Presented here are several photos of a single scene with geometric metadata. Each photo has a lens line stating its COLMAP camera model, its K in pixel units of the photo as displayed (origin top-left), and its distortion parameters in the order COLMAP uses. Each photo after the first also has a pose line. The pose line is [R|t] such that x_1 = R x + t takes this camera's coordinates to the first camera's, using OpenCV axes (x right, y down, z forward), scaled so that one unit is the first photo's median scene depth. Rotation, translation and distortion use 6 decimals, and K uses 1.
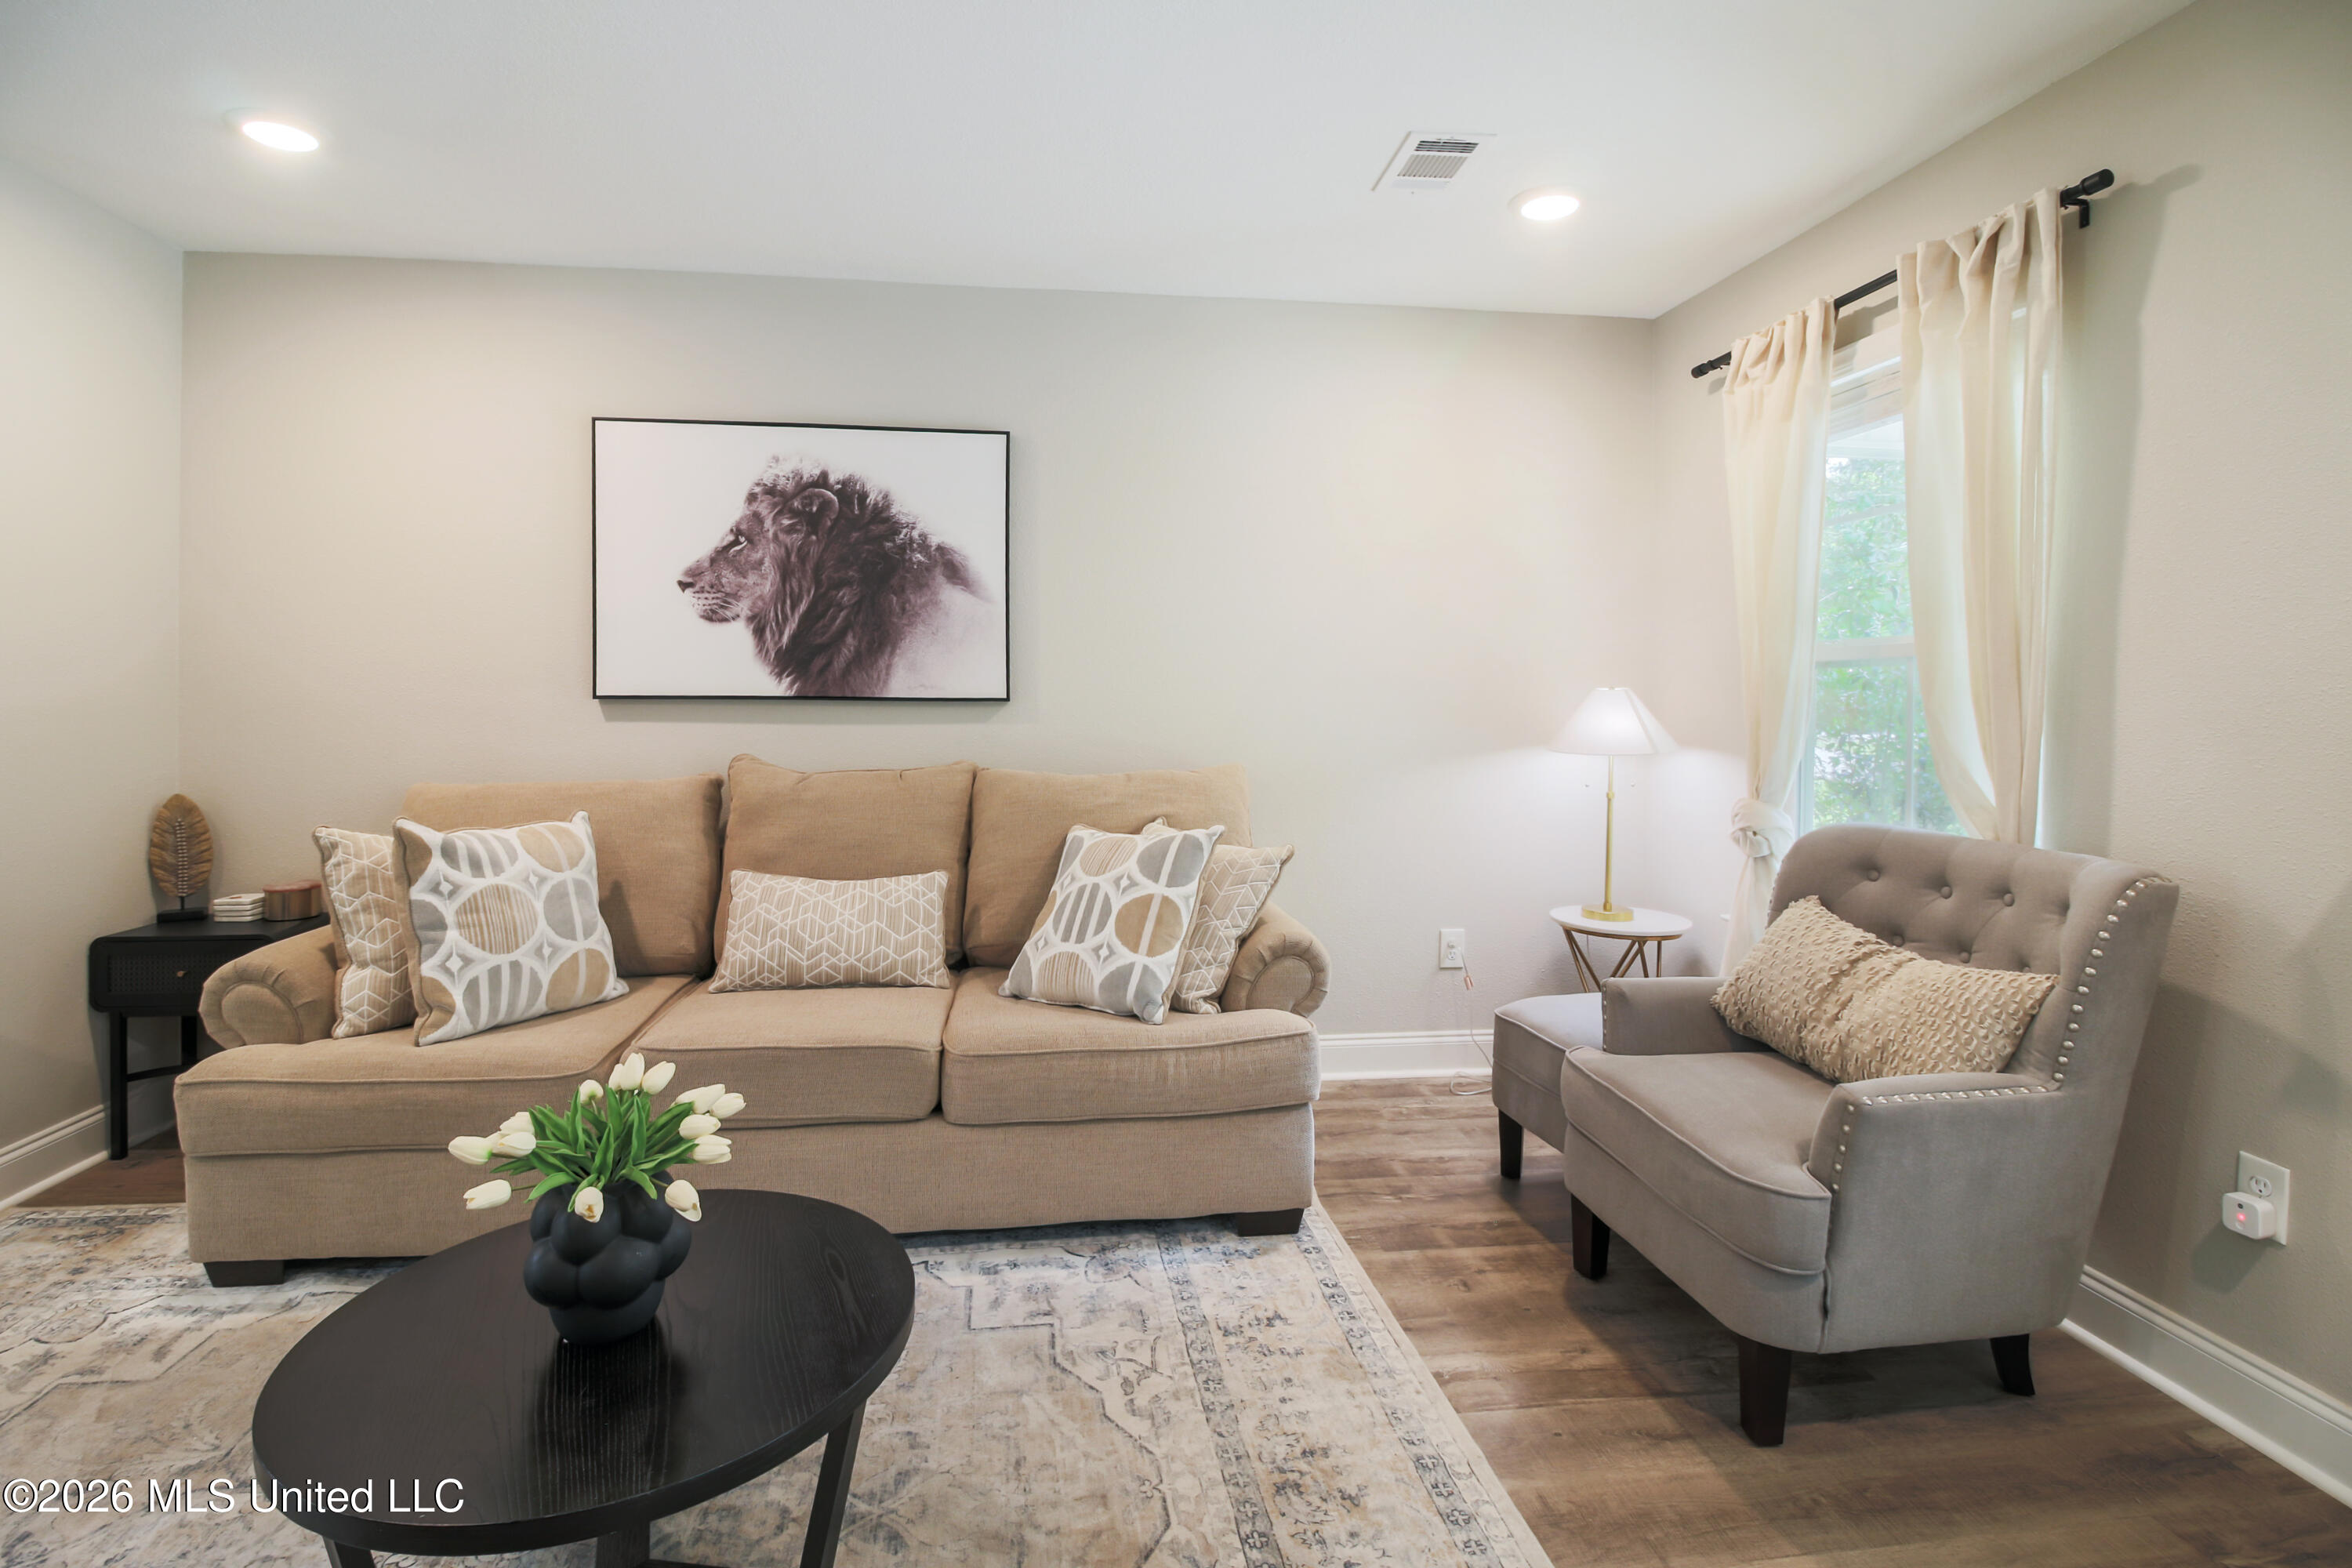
lens RADIAL K [[1113.1, 0, 1169.8], [0, 1113.1, 696.4], [0, 0, 1]] dist [-0.002057, -0.010058]
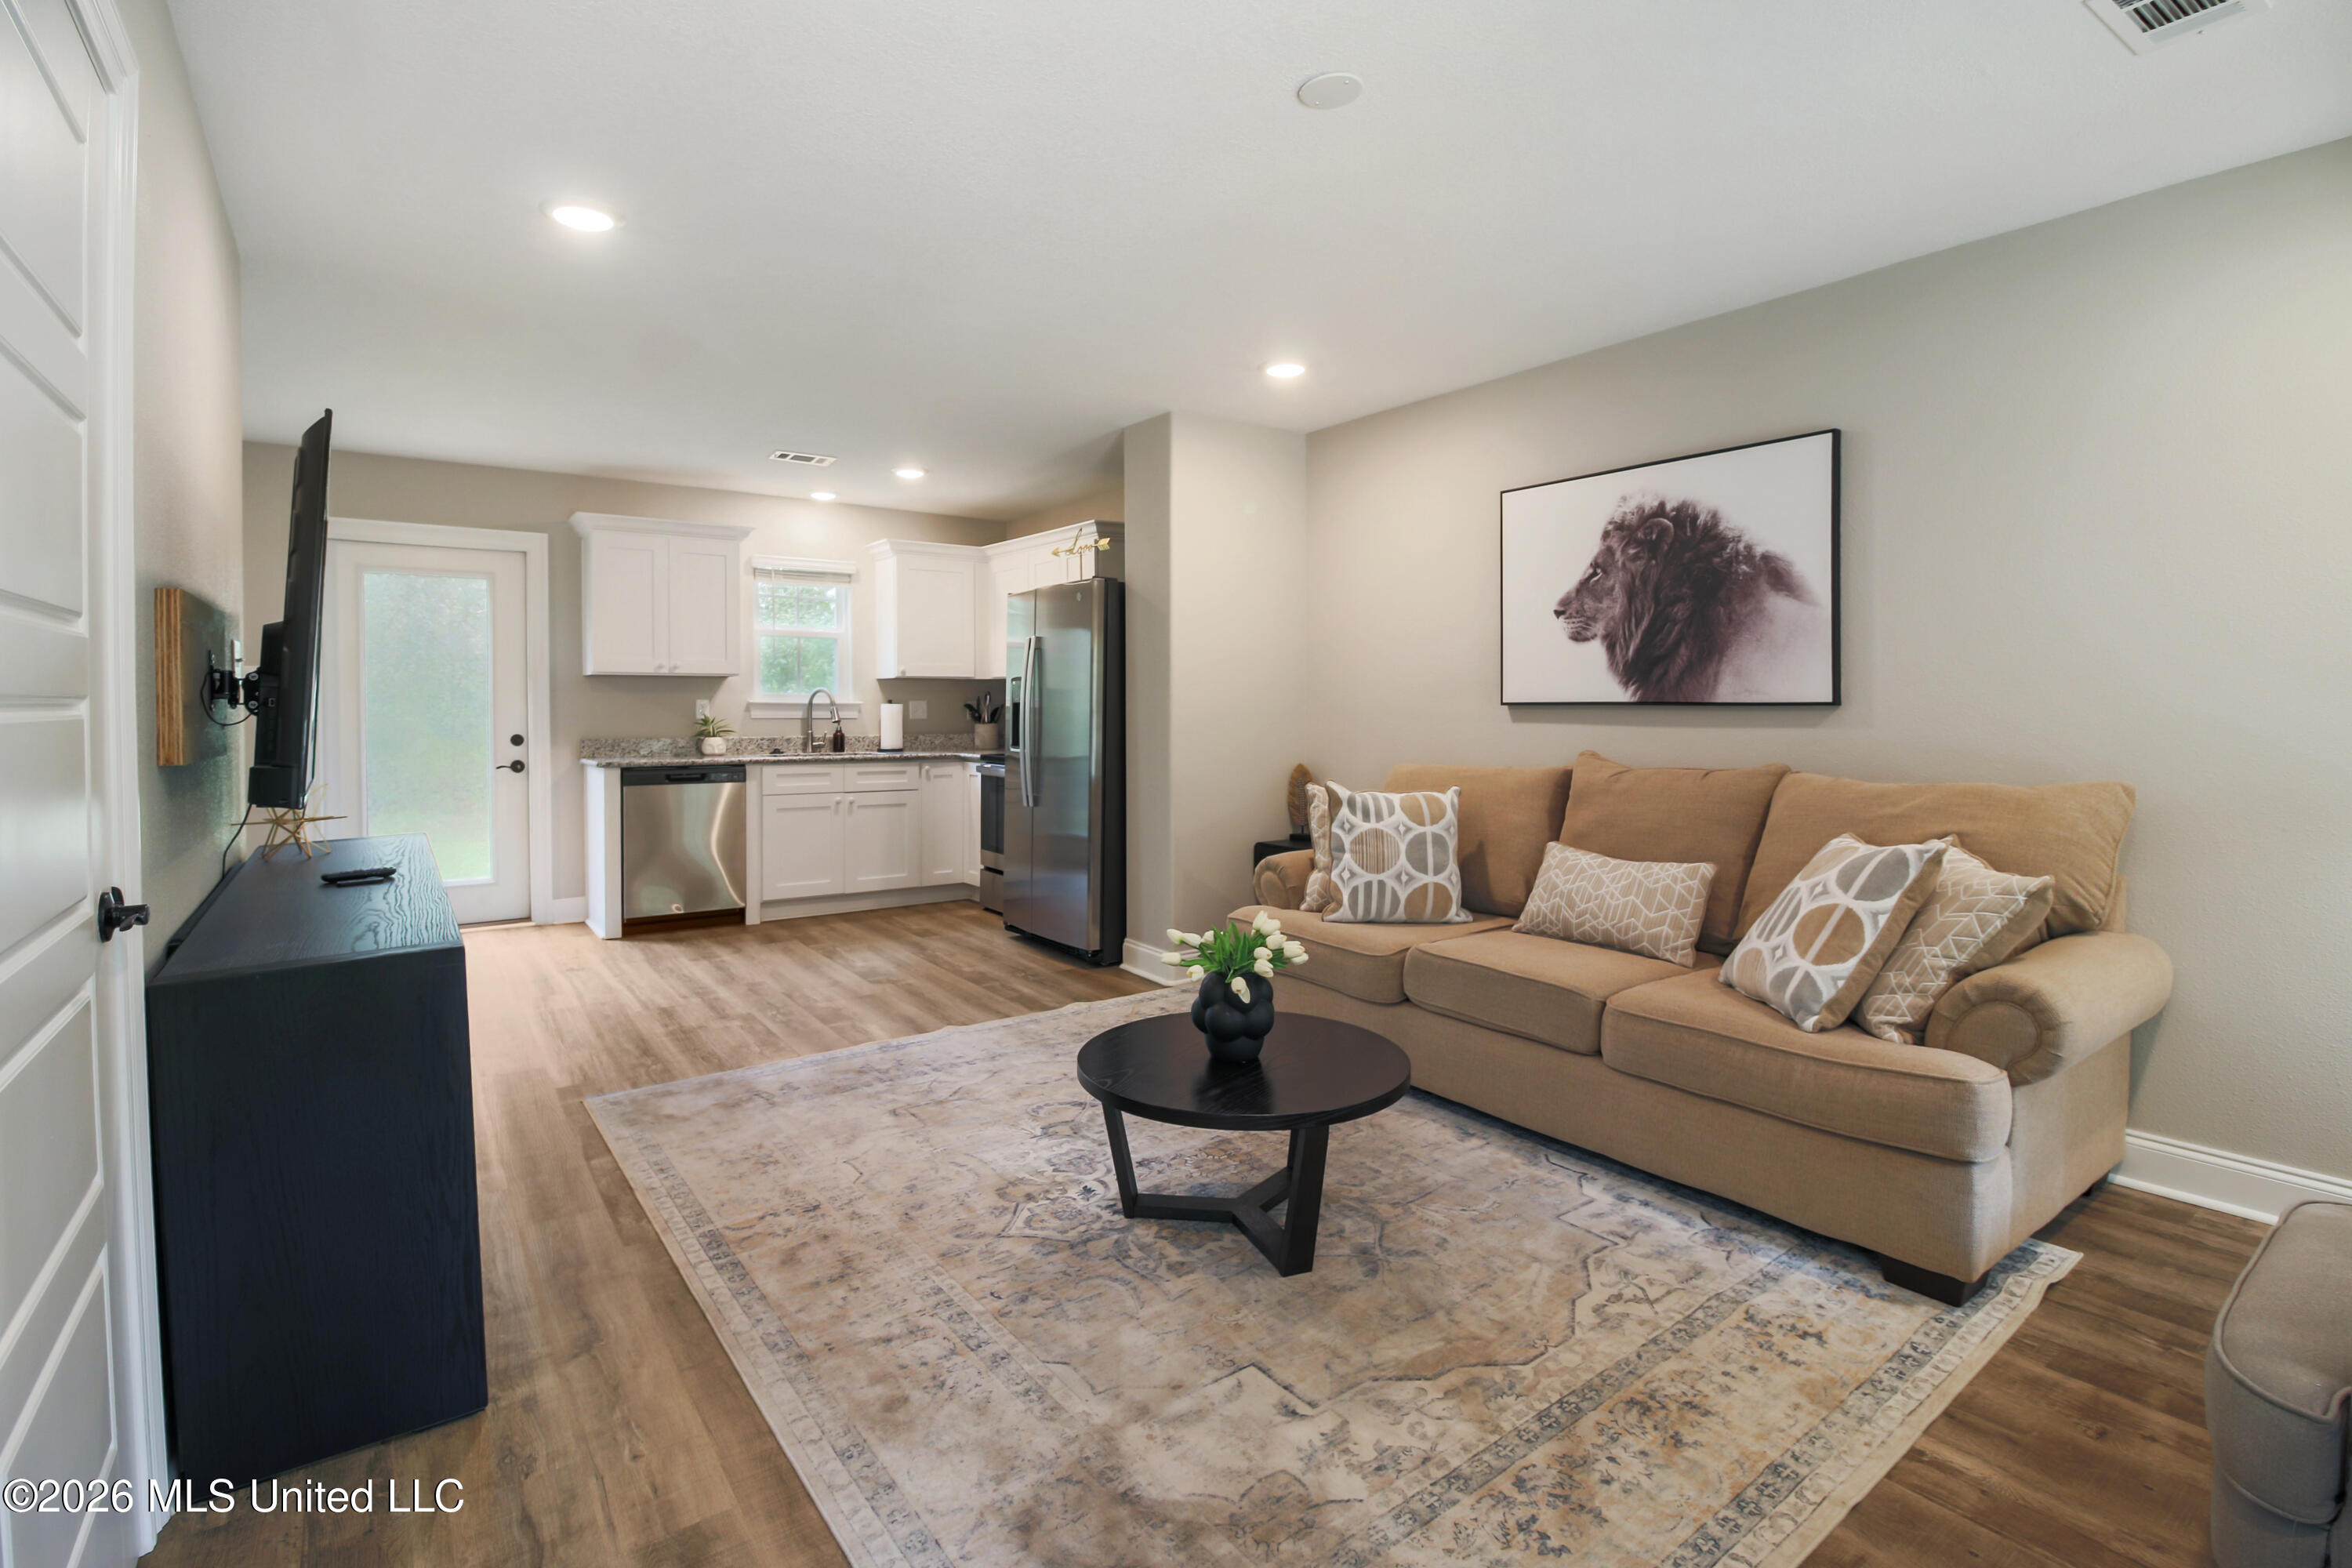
lens RADIAL K [[1113.1, 0, 1169.8], [0, 1113.1, 696.4], [0, 0, 1]] dist [-0.002057, -0.010058]
pose [[0.476950, -0.011907, -0.878850, 0.540000], [0.004548, 0.999928, -0.011080, 0.005619], [0.878919, 0.001288, 0.476970, 0.031556]]
